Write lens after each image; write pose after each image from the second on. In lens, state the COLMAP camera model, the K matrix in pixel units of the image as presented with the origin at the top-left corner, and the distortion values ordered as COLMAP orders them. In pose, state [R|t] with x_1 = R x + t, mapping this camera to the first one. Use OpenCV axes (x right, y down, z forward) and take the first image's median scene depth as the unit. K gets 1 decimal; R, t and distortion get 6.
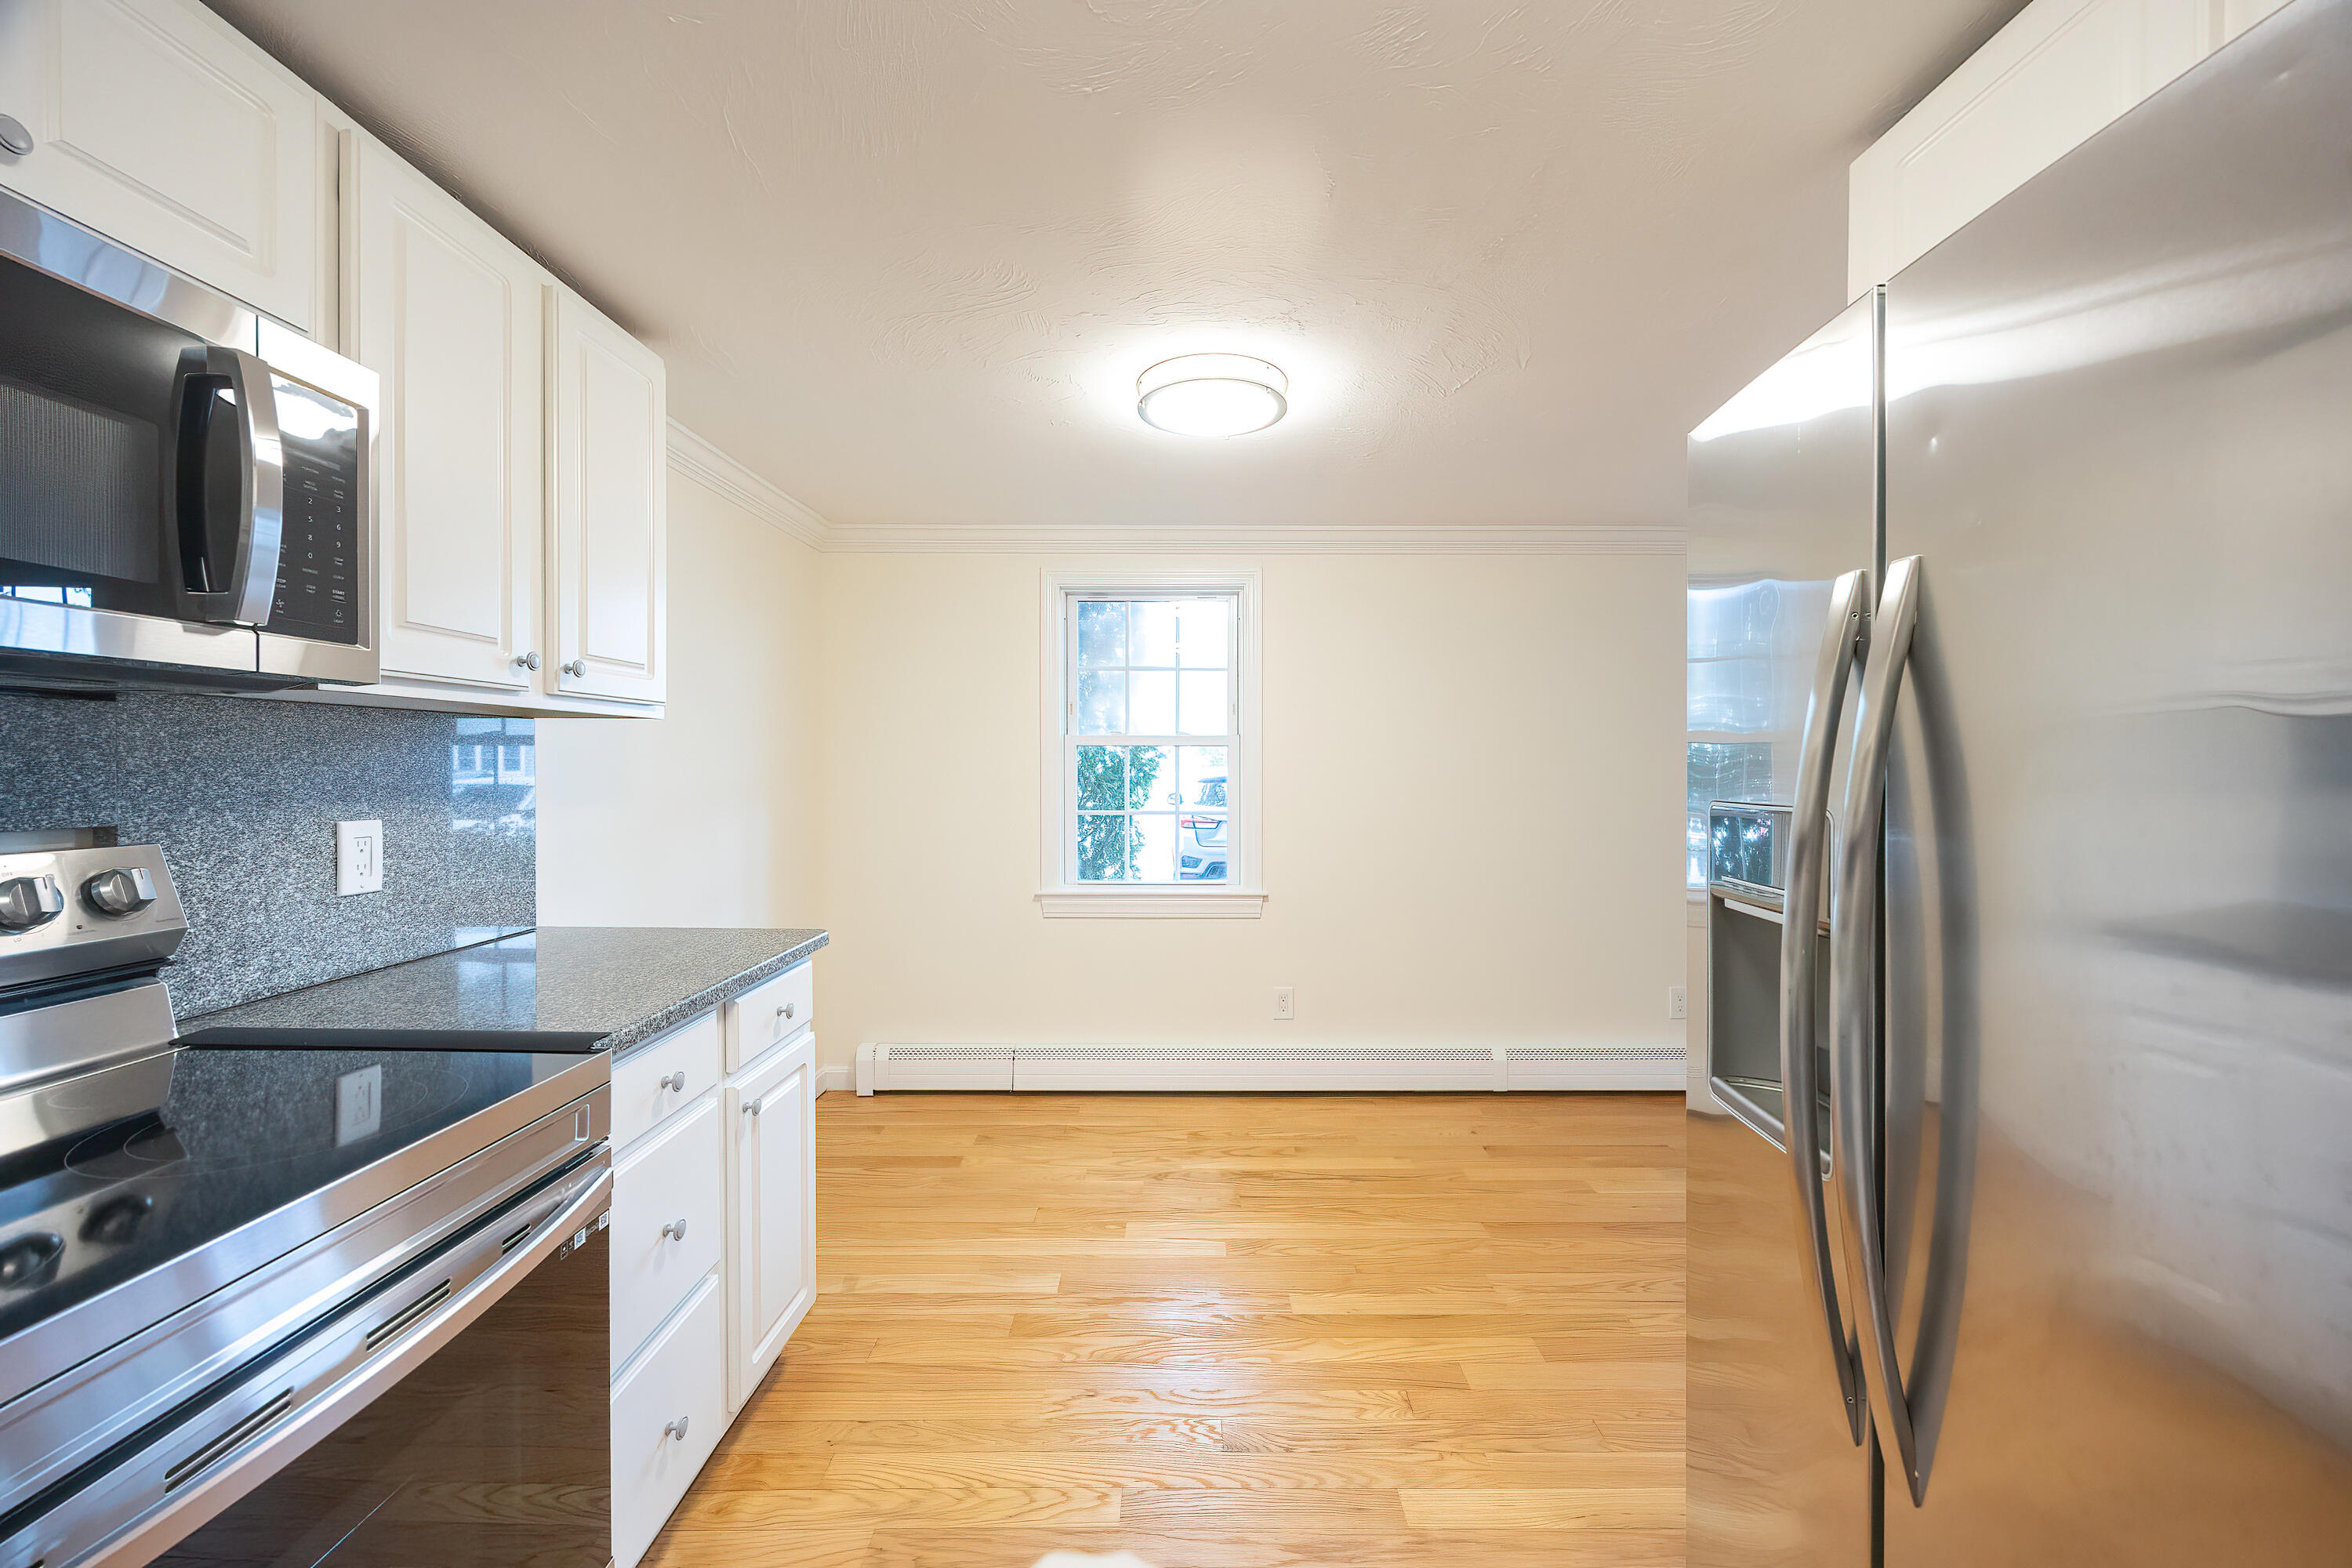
lens RADIAL K [[905.2, 0, 1190.0], [0, 905.2, 778.6], [0, 0, 1]] dist [-0.002536, -0.000215]
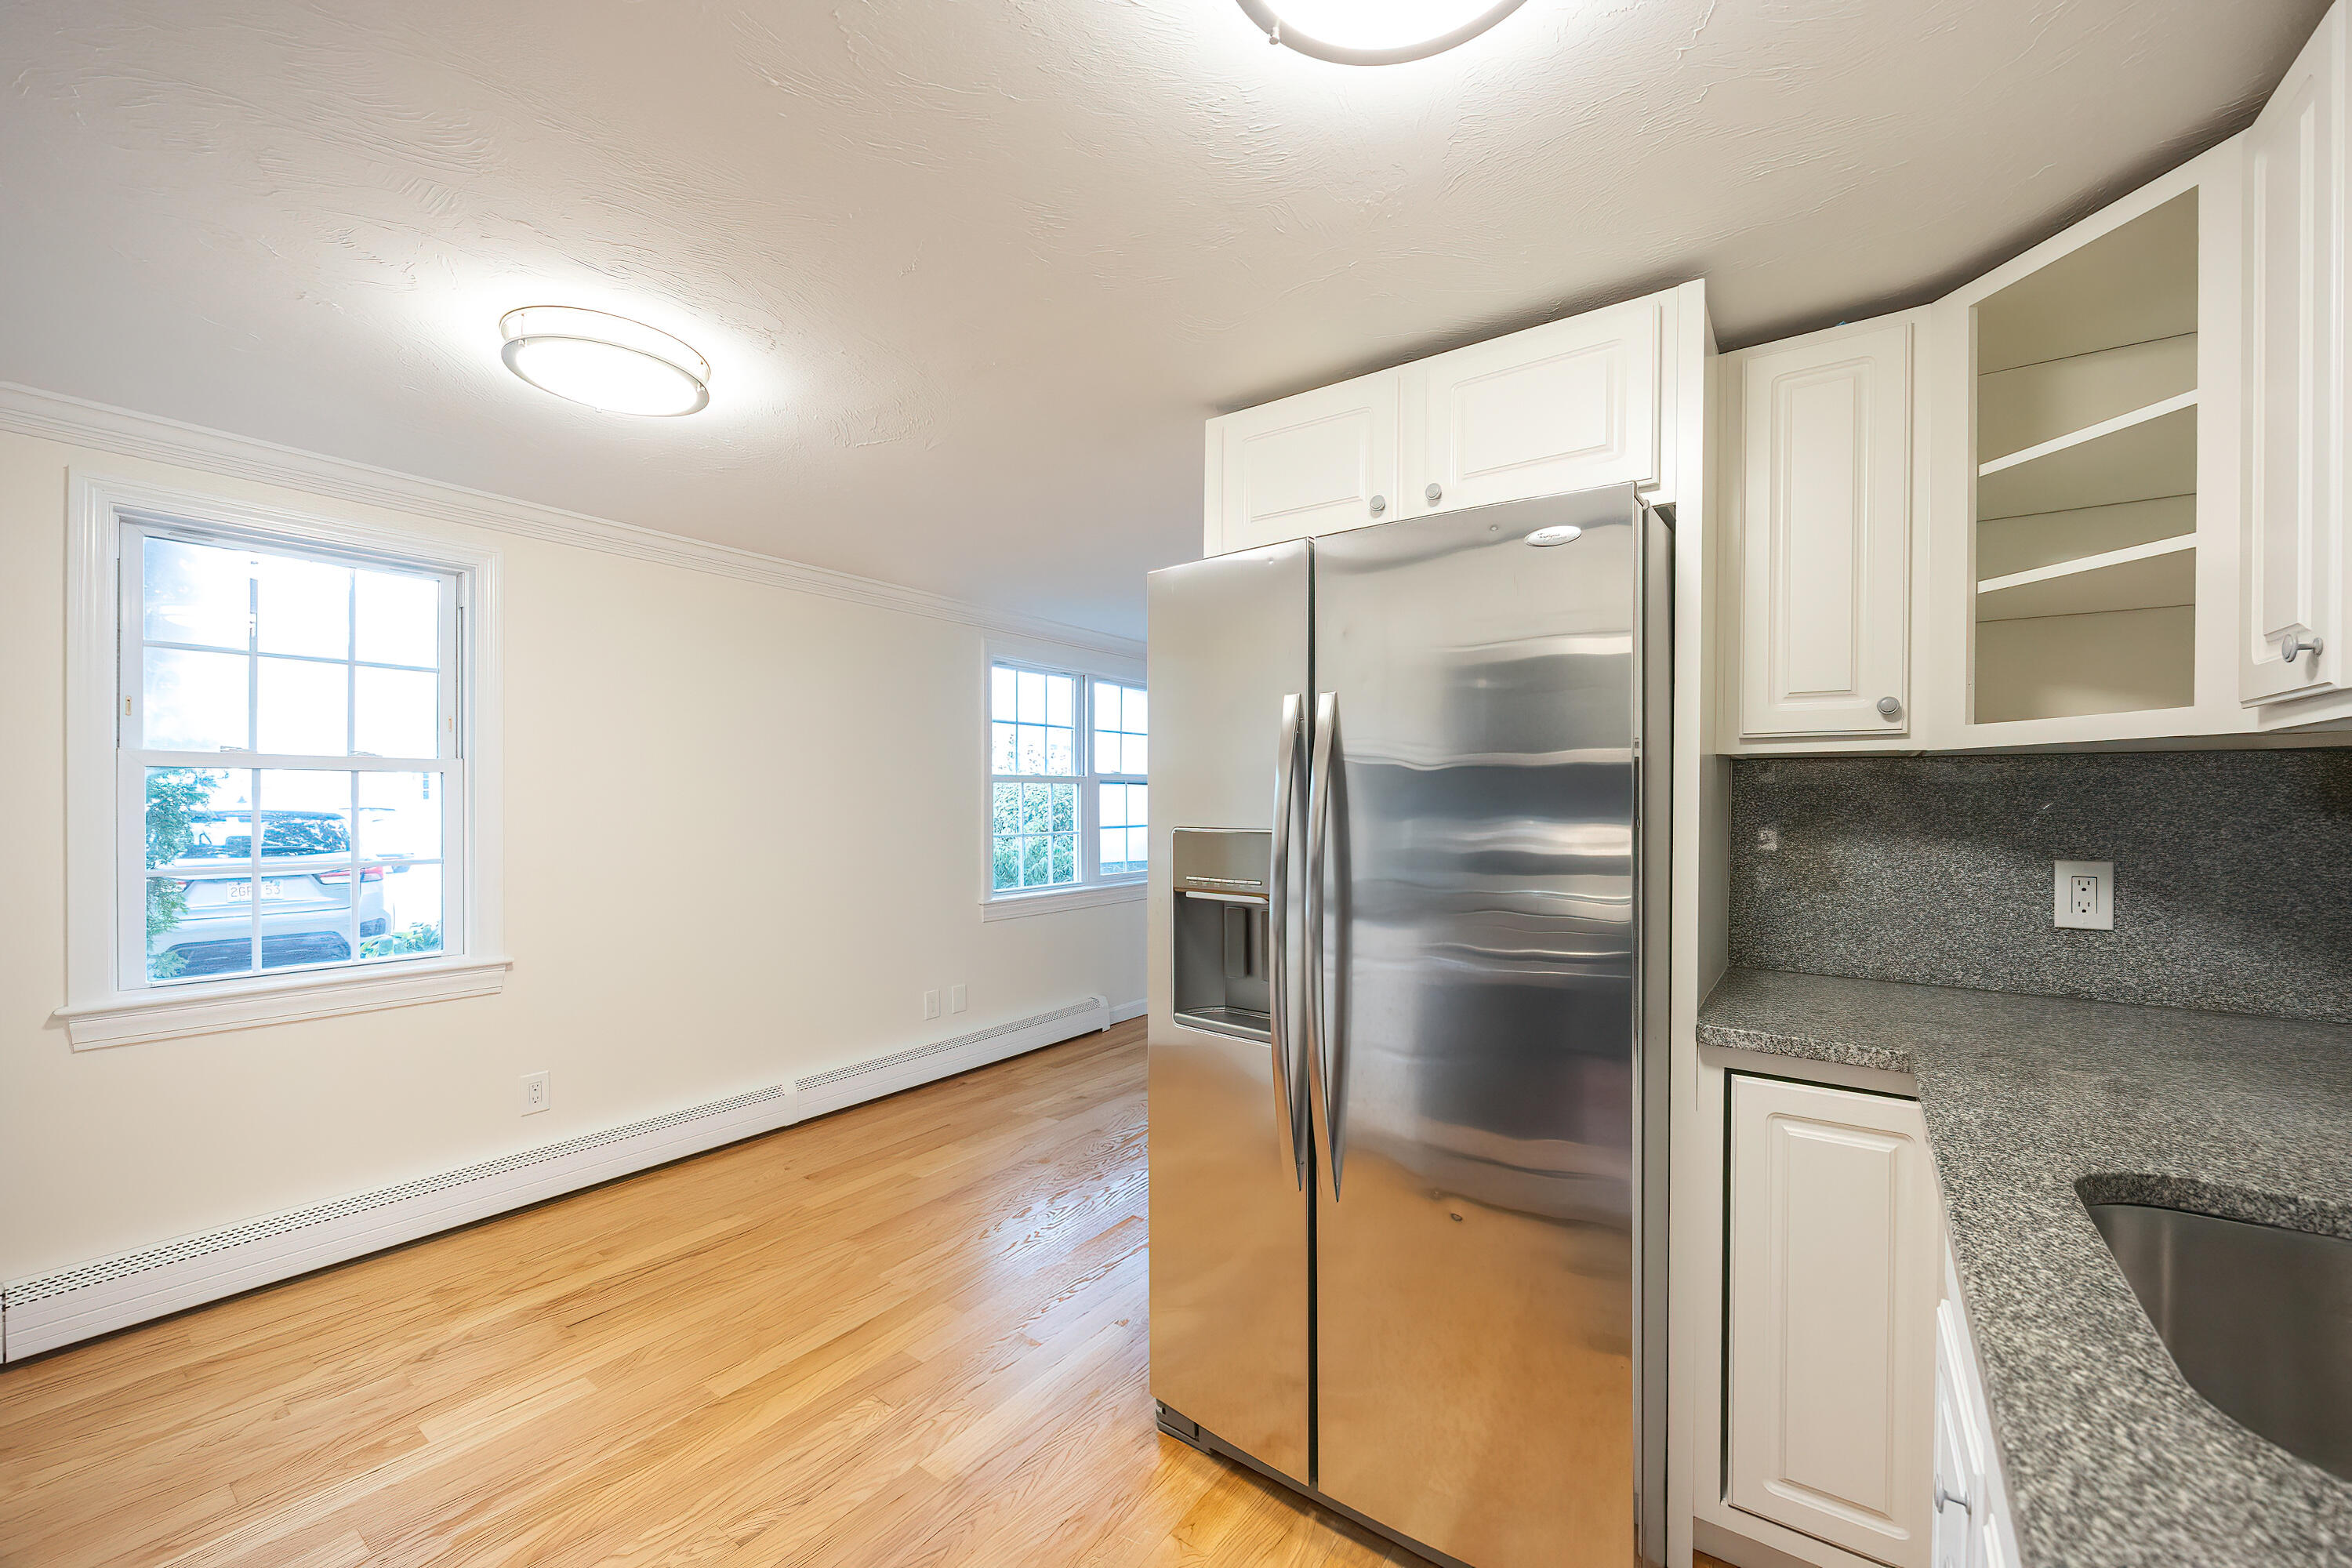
lens RADIAL K [[905.2, 0, 1233.0], [0, 905.2, 807.2], [0, 0, 1]] dist [-0.002536, -0.000215]
pose [[0.561012, -0.003764, 0.827799, -0.393949], [0.007019, 0.999975, -0.000210, -0.004942], [-0.827778, 0.005928, 0.561025, 0.056553]]
